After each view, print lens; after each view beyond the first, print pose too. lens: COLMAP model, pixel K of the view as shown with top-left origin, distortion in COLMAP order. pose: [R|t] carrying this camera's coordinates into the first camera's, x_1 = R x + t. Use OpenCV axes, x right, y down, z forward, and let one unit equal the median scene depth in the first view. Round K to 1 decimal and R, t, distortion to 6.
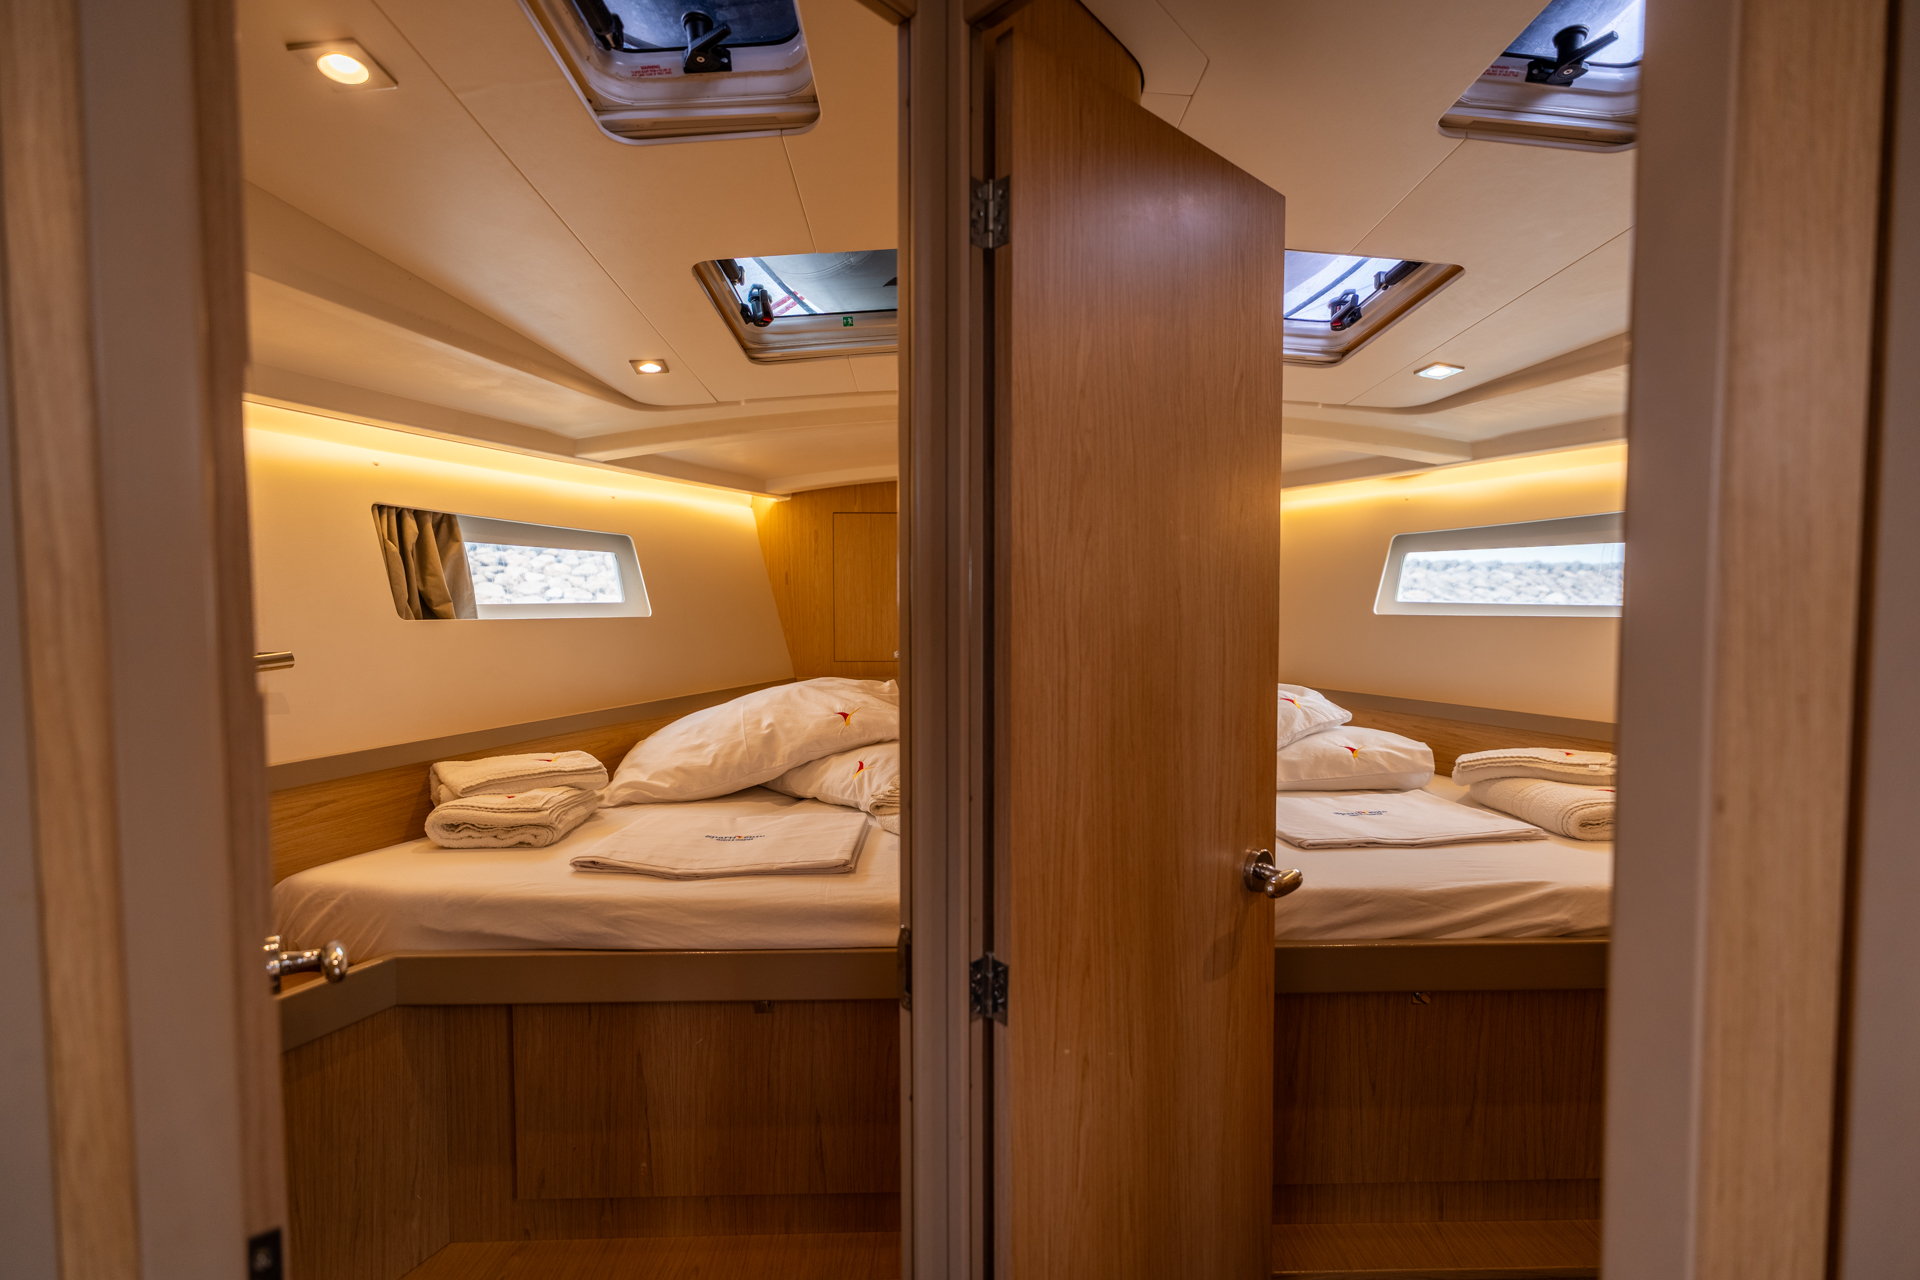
lens RADIAL K [[854.0, 0, 957.5], [0, 854.0, 646.3], [0, 0, 1]] dist [0.001032, 0.000320]
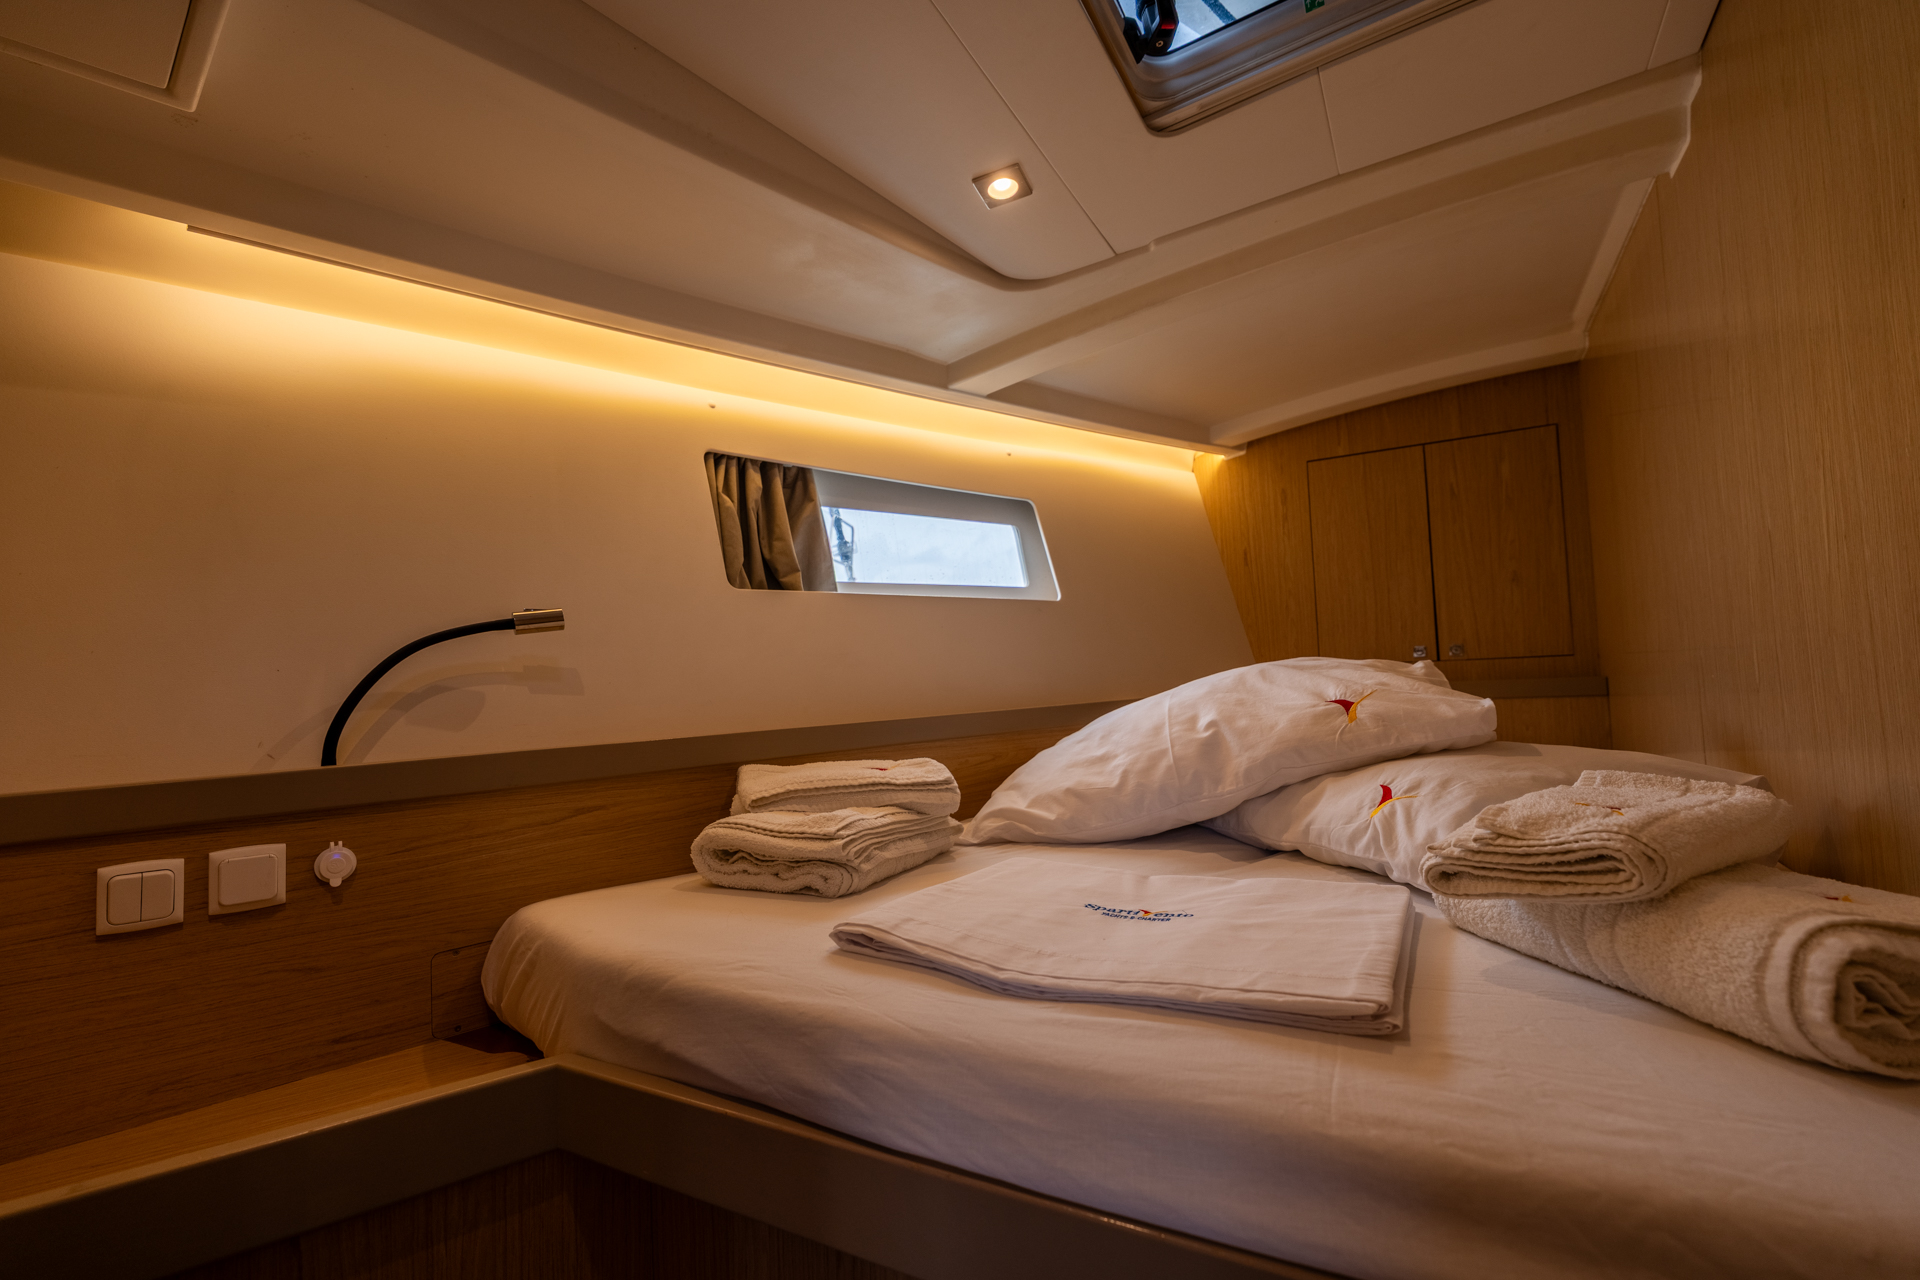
lens RADIAL K [[854.0, 0, 957.5], [0, 854.0, 646.3], [0, 0, 1]] dist [0.001032, 0.000320]
pose [[0.856223, -0.057548, -0.513390, -0.065276], [0.024230, 0.997156, -0.071363, 0.082339], [0.516037, 0.048663, 0.855183, 0.421027]]
